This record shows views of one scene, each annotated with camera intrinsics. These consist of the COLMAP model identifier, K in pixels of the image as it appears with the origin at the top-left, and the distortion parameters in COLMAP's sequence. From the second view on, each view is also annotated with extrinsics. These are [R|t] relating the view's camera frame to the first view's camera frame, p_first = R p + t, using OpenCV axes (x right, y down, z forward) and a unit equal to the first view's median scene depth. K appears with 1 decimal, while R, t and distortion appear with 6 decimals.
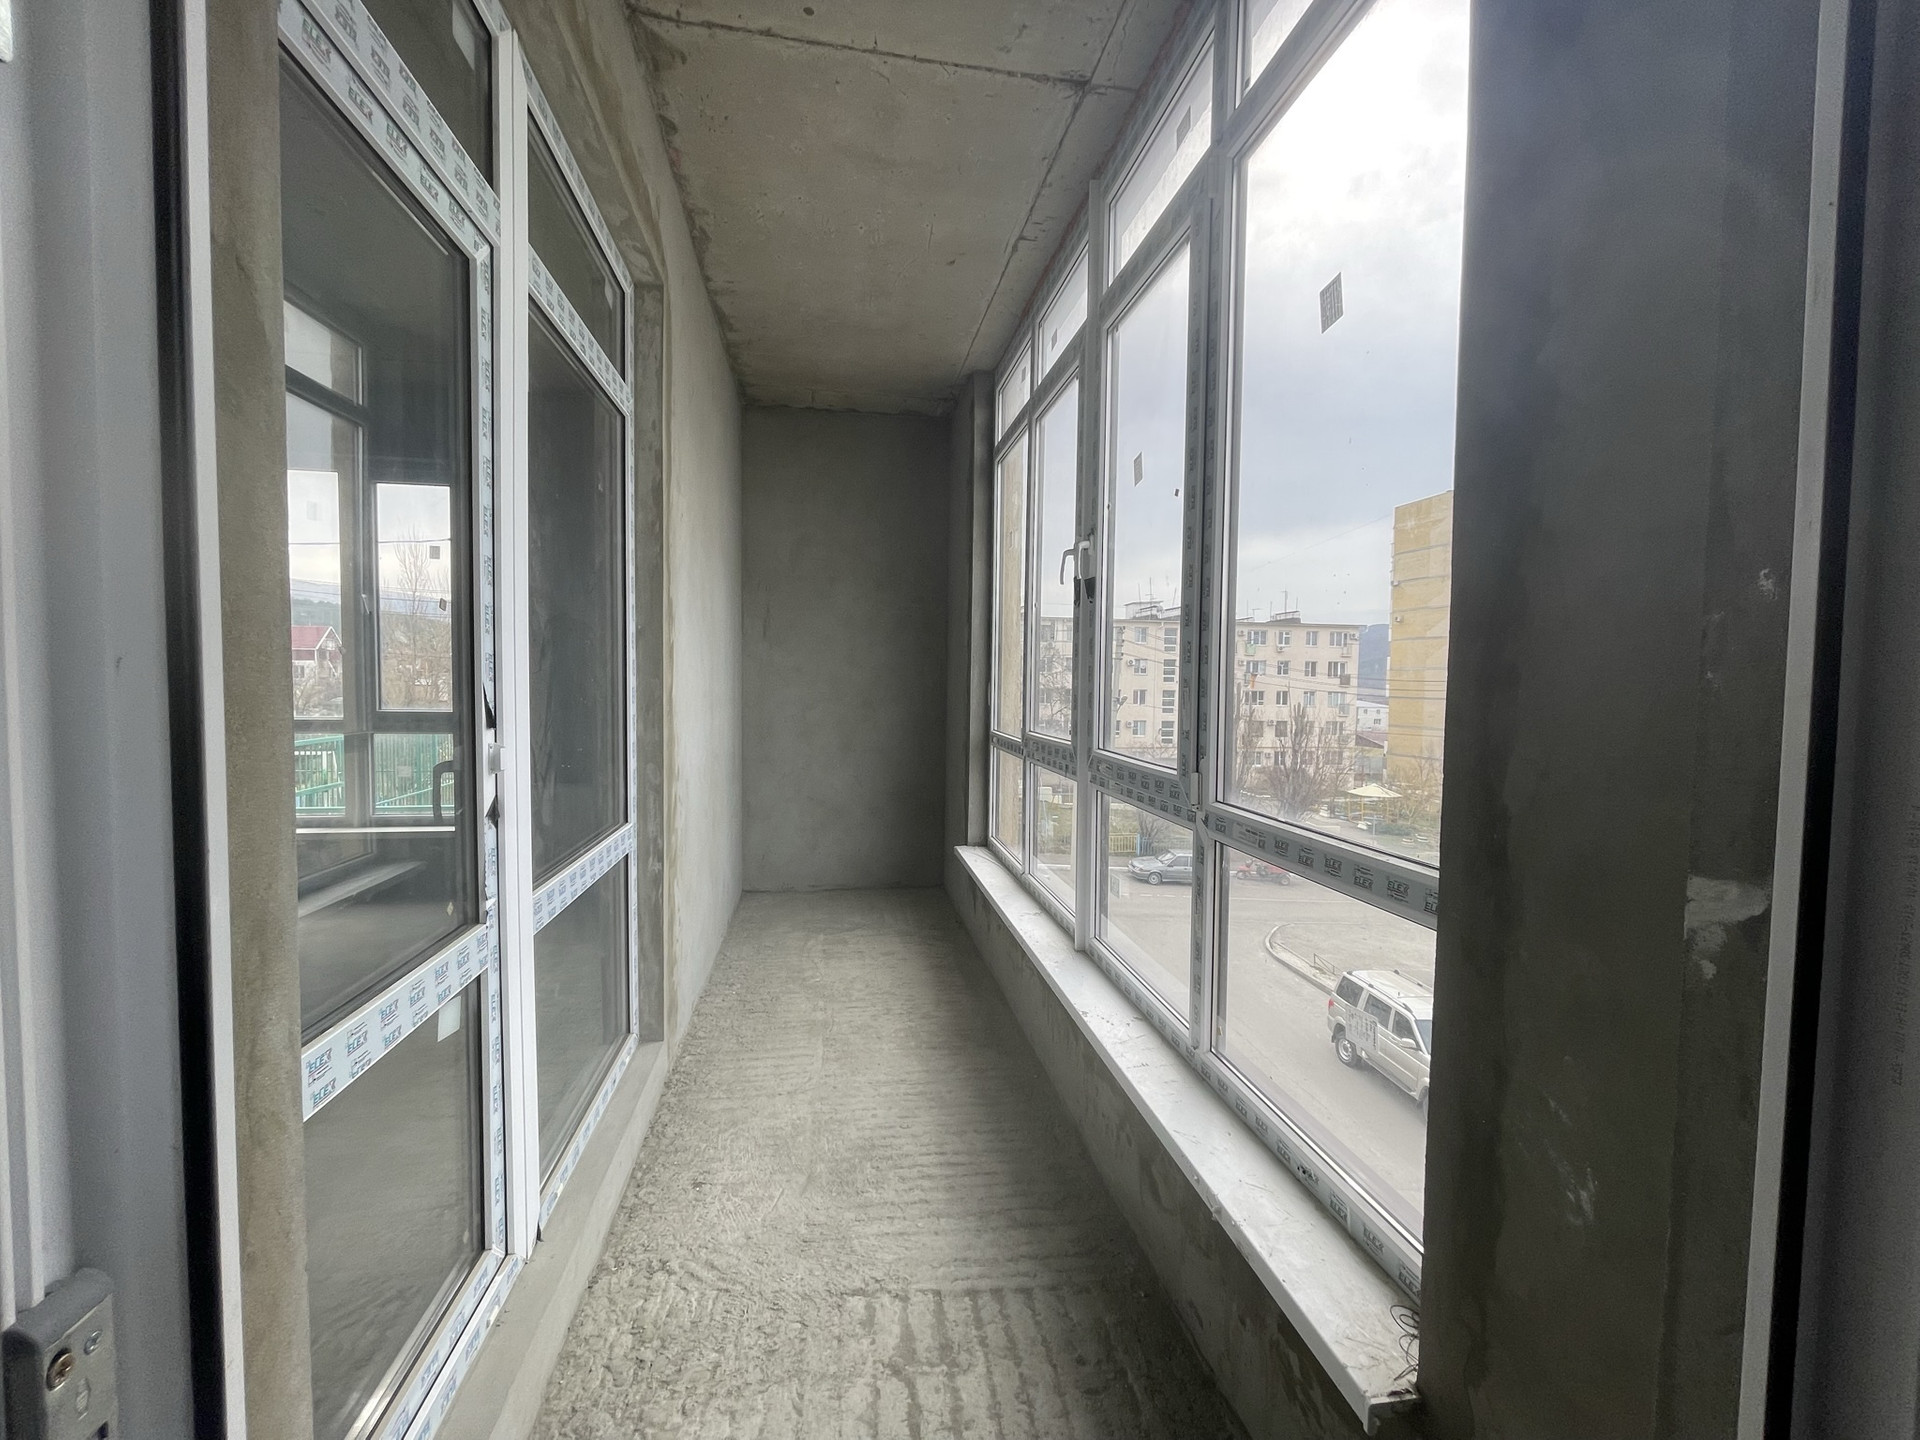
lens RADIAL K [[778.0, 0, 949.4], [0, 778.0, 718.0], [0, 0, 1]] dist [-0.001513, -0.000434]
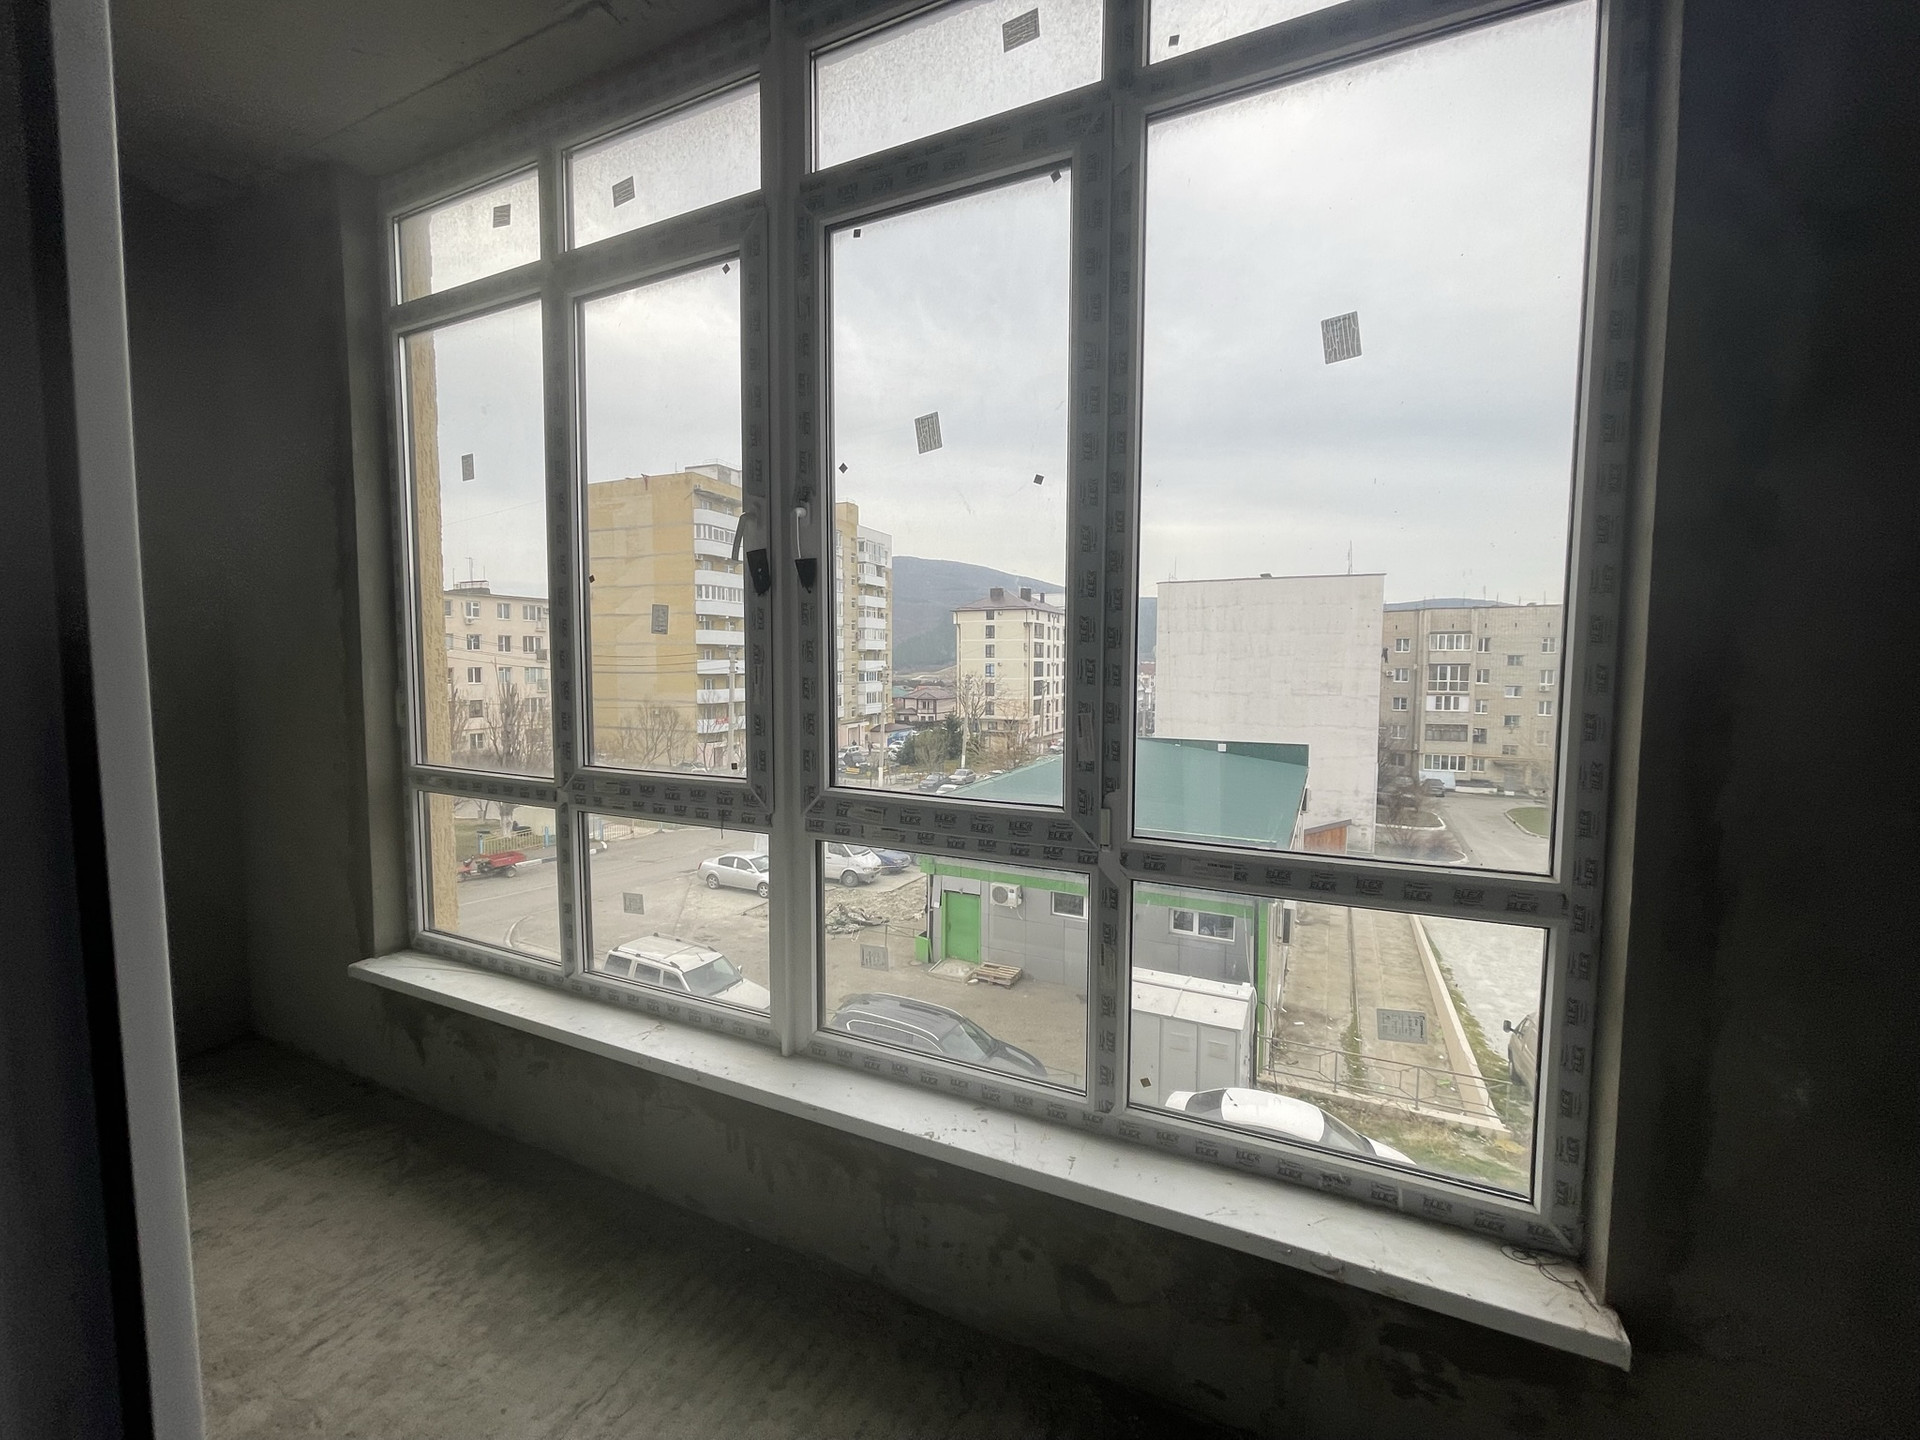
lens RADIAL K [[778.0, 0, 949.4], [0, 778.0, 718.0], [0, 0, 1]] dist [-0.001513, -0.000434]
pose [[0.554129, -0.069352, 0.829537, -0.228646], [0.040689, 0.997589, 0.056221, -0.040058], [-0.831436, 0.002599, 0.555615, 0.296327]]
